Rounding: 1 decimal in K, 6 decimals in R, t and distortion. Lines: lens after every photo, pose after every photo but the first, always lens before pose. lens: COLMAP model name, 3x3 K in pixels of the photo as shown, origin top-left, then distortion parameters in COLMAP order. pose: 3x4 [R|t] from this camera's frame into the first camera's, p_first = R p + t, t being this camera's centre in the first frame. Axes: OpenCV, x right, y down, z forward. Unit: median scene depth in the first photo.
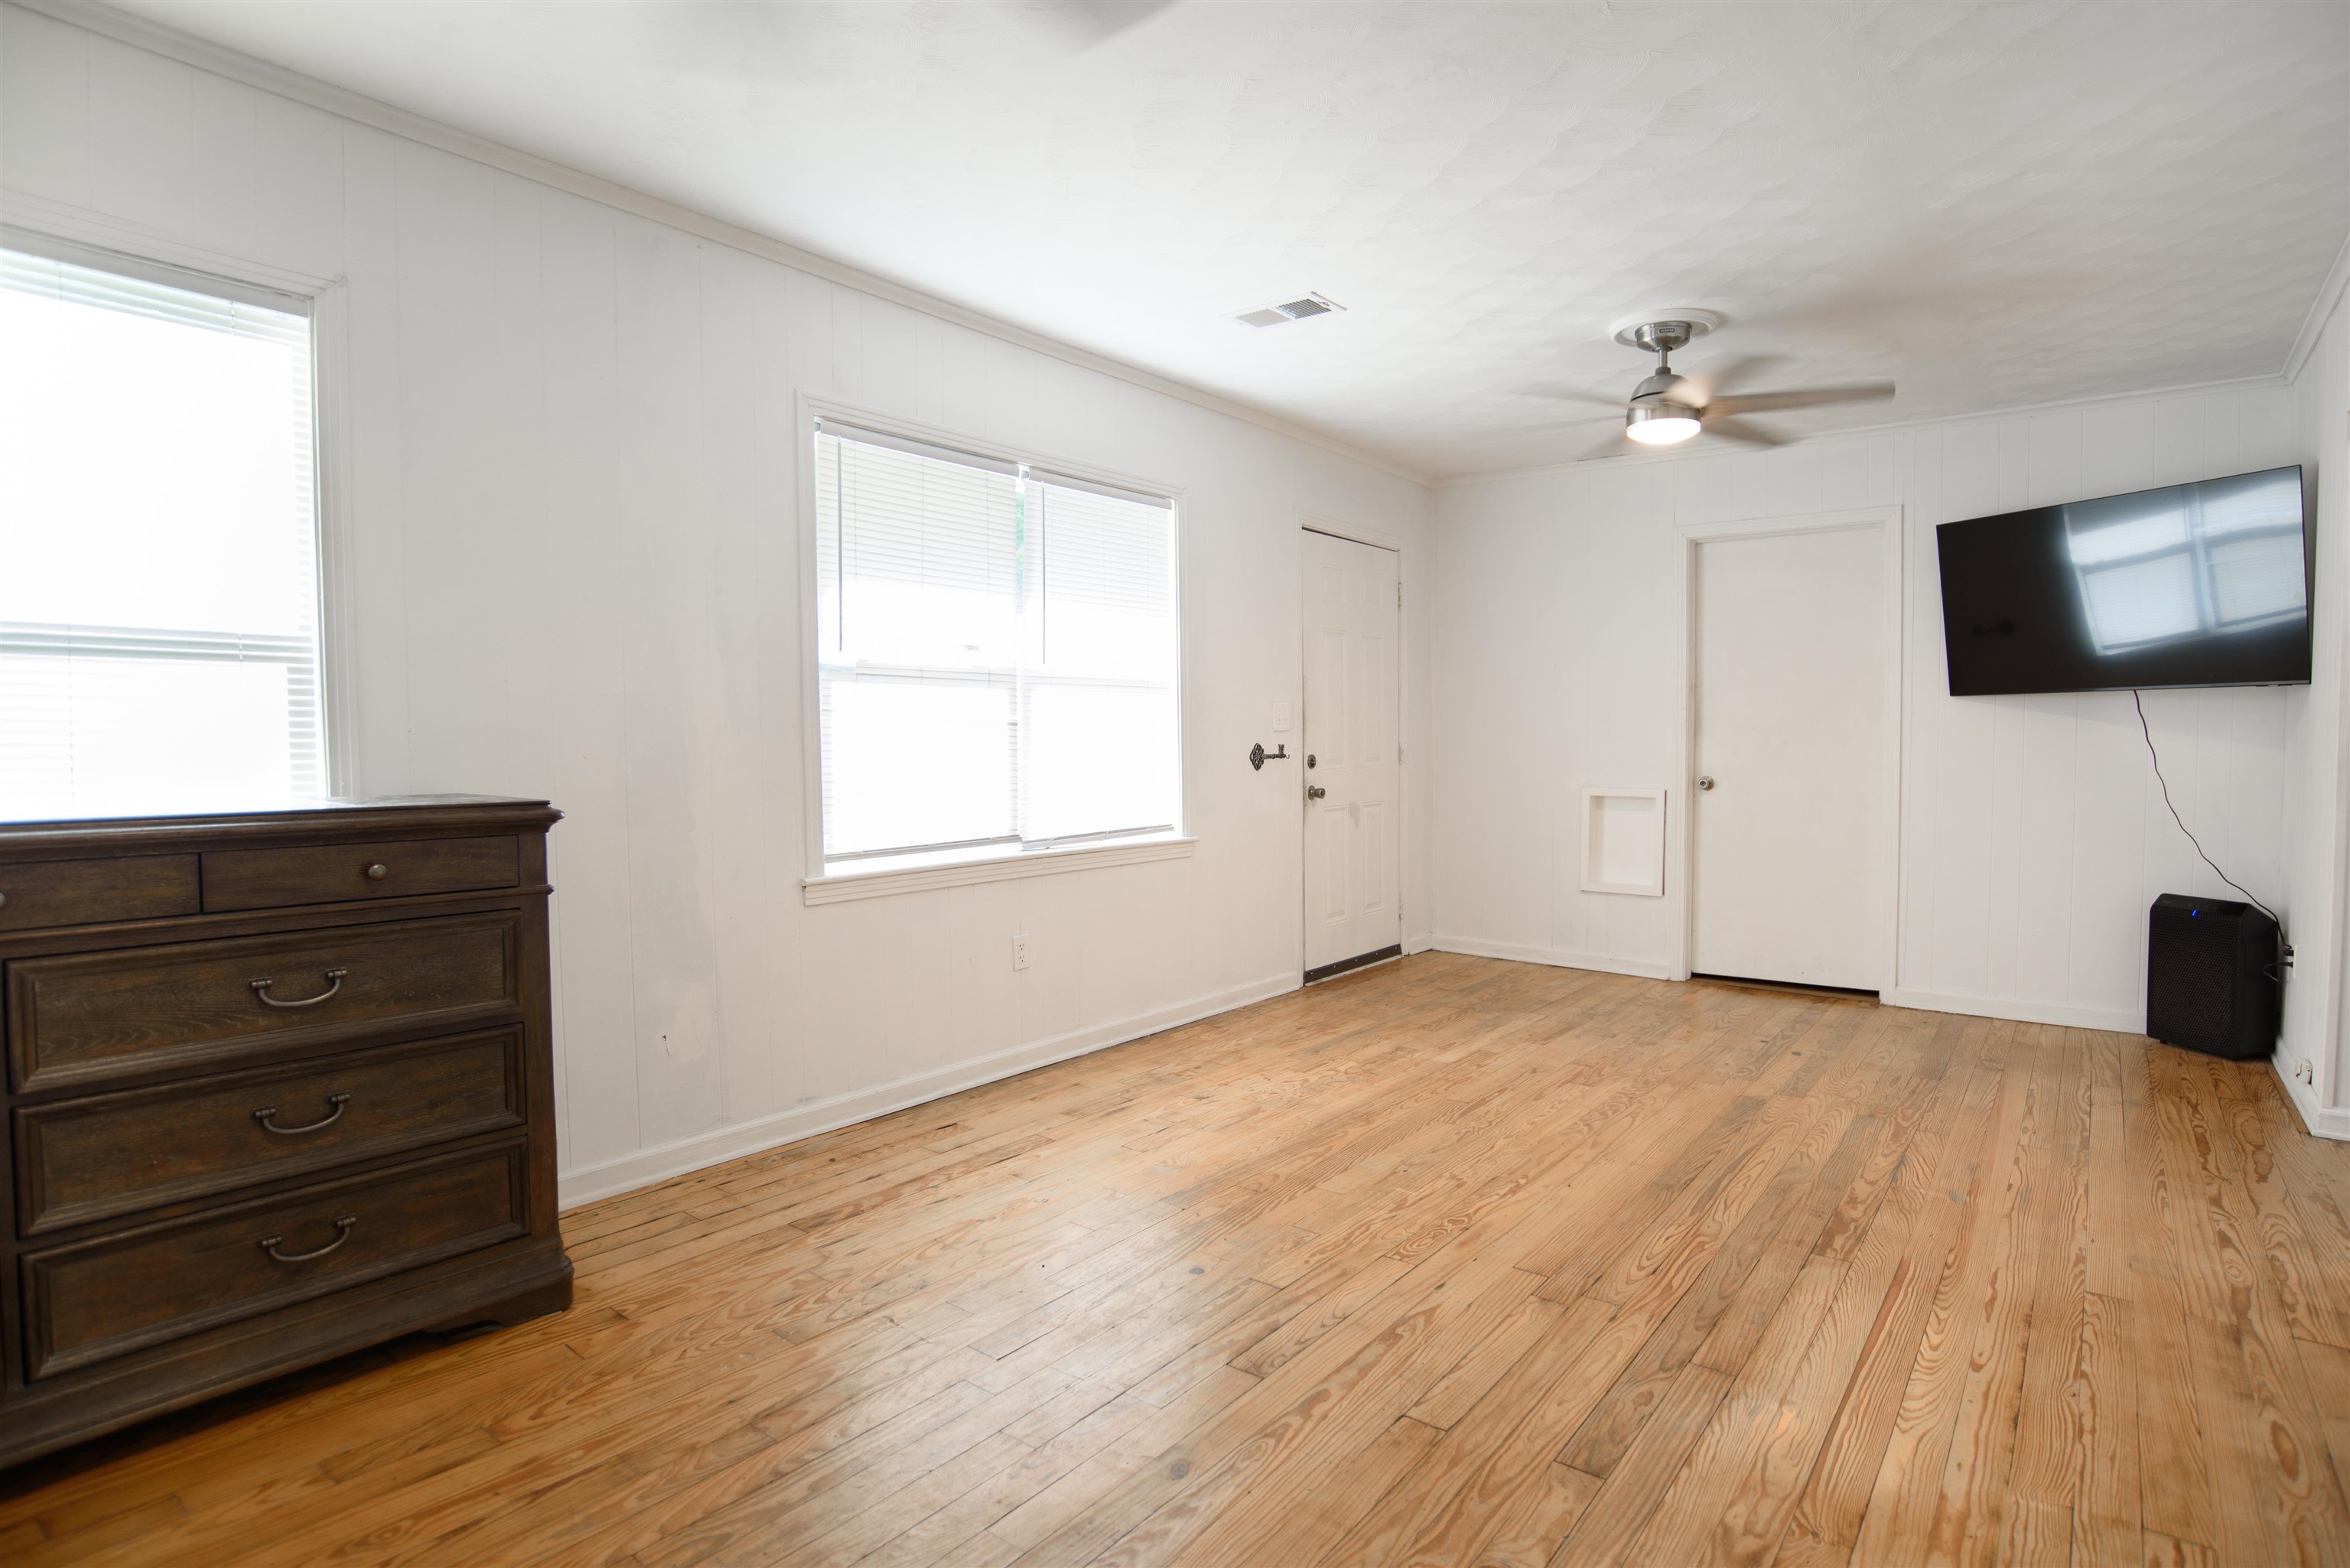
lens RADIAL K [[1208.9, 0, 1175.0], [0, 1208.9, 784.0], [0, 0, 1]] dist [-0.065305, 0.025383]
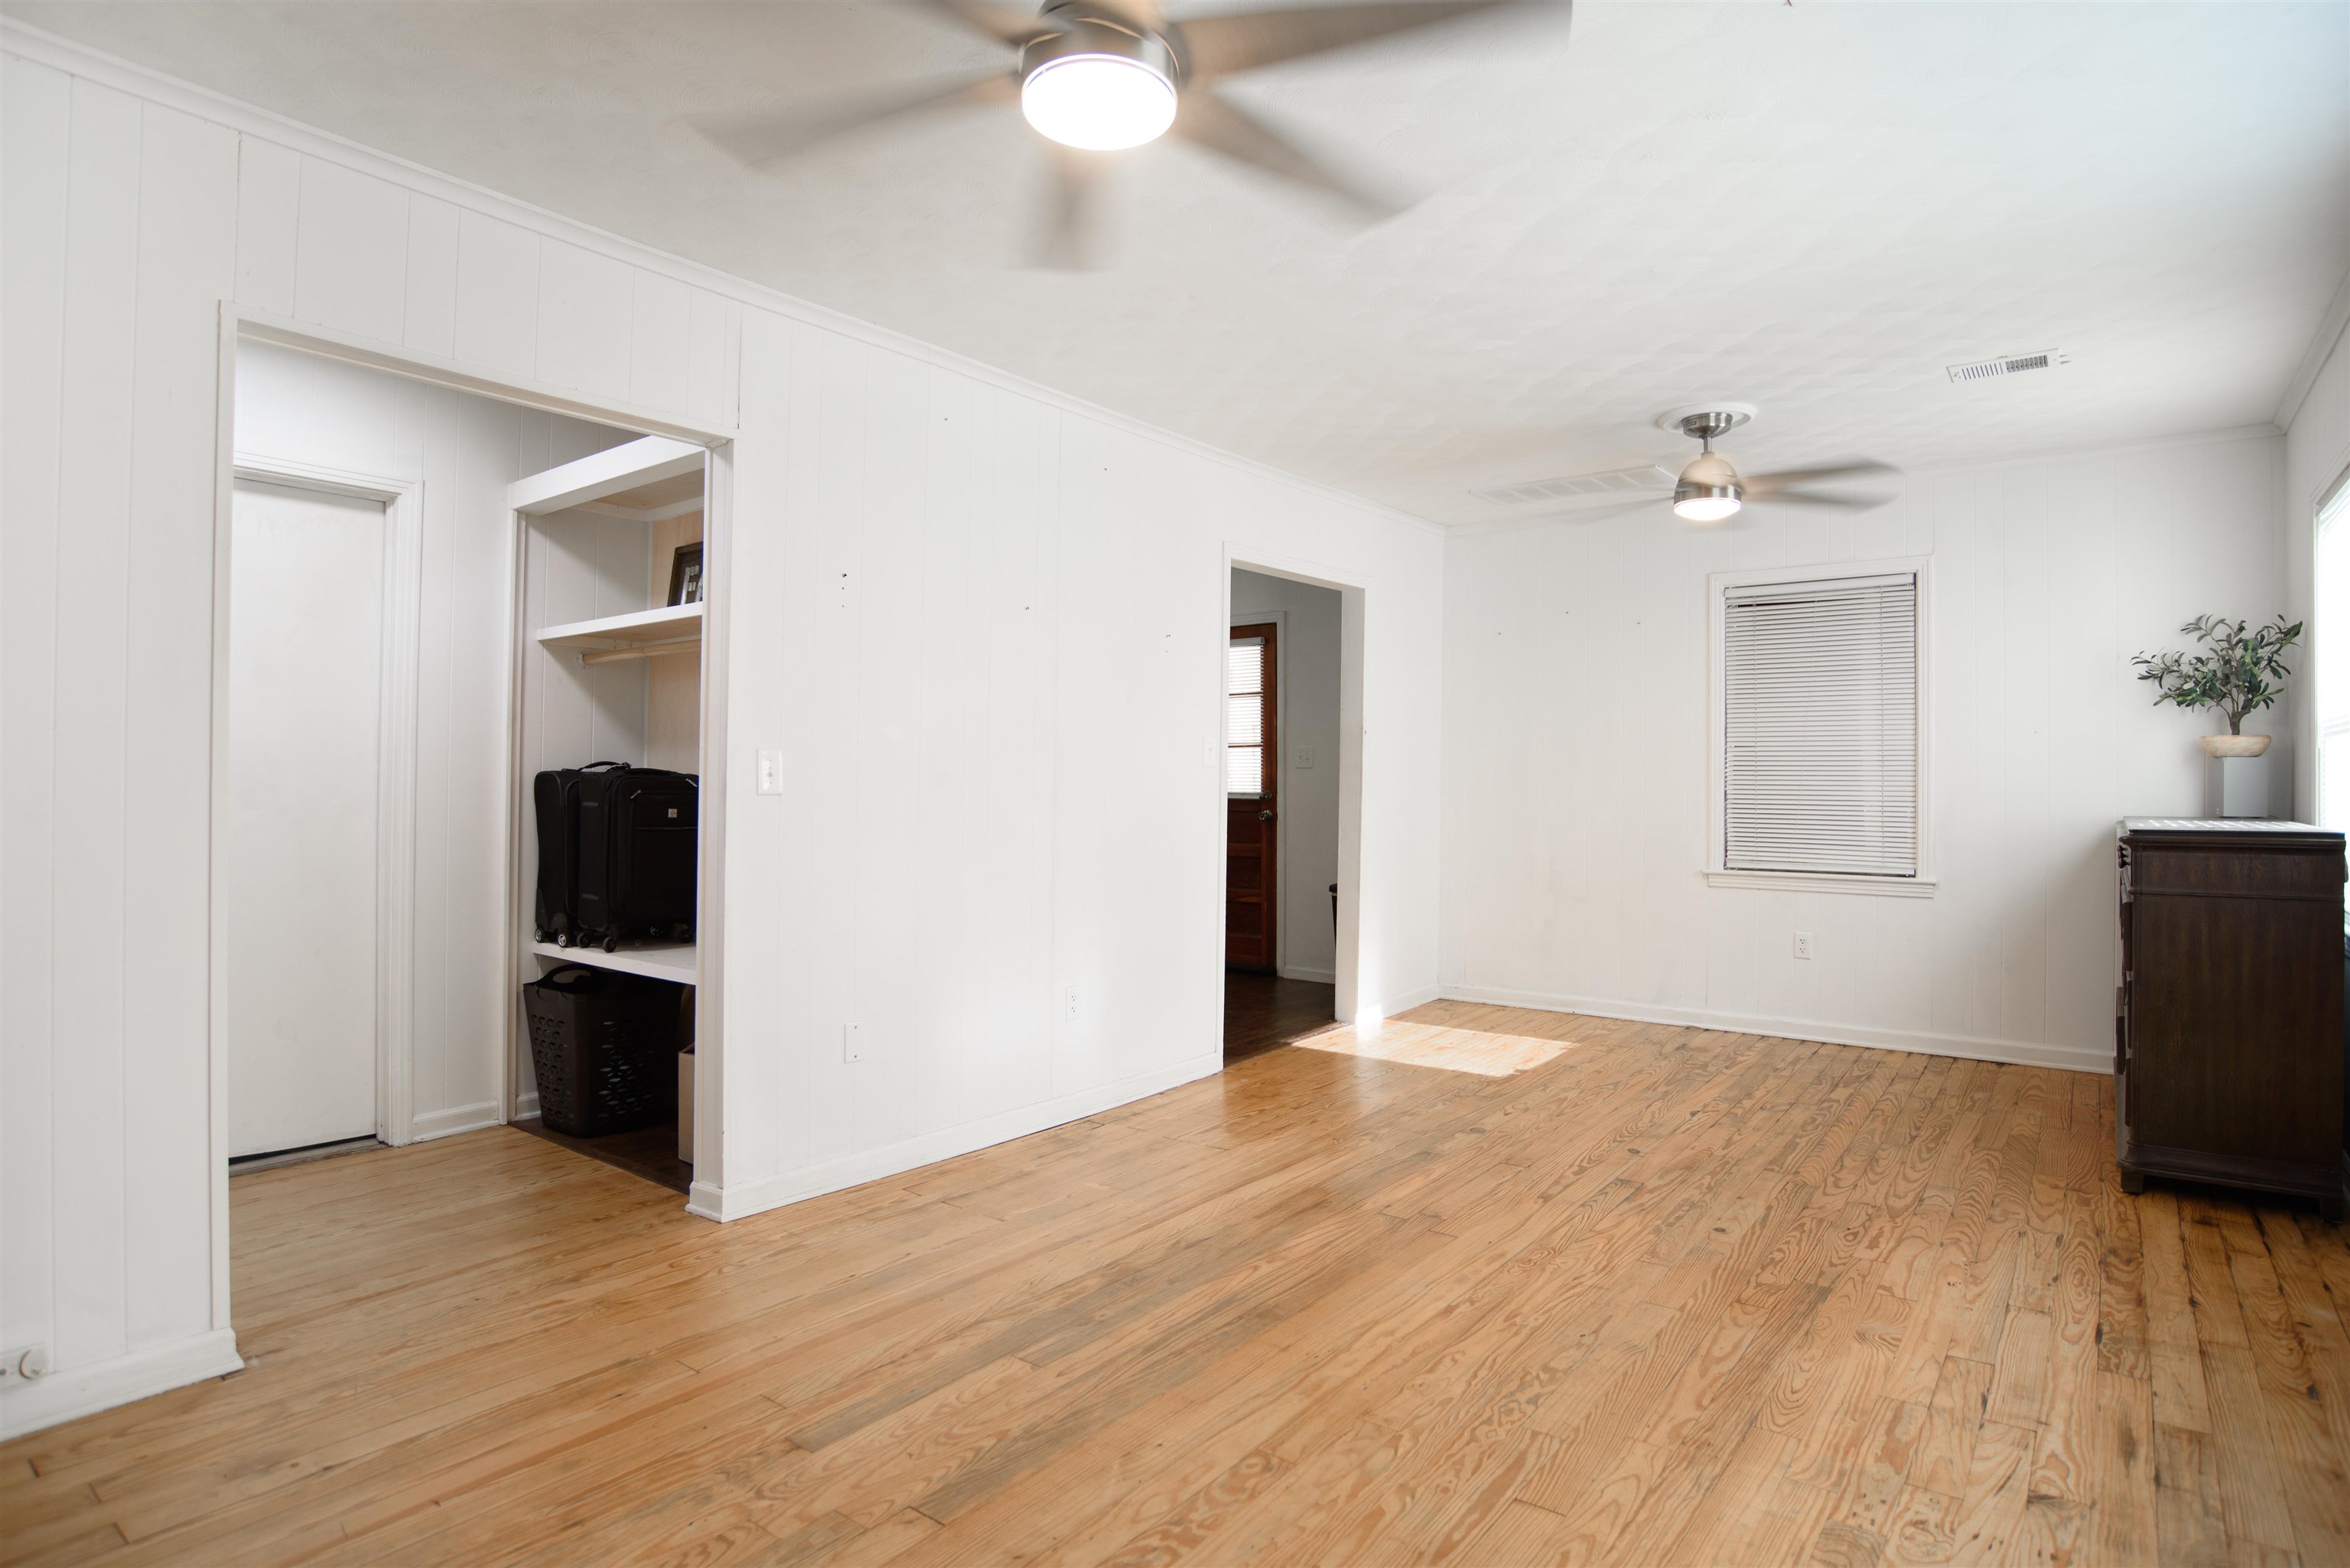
lens RADIAL K [[1208.9, 0, 1175.0], [0, 1208.9, 784.0], [0, 0, 1]] dist [-0.065305, 0.025383]
pose [[-0.999992, -0.001070, -0.003877, 0.468612], [-0.001218, 0.999267, 0.038265, -0.069607], [0.003834, 0.038269, -0.999260, 1.783834]]
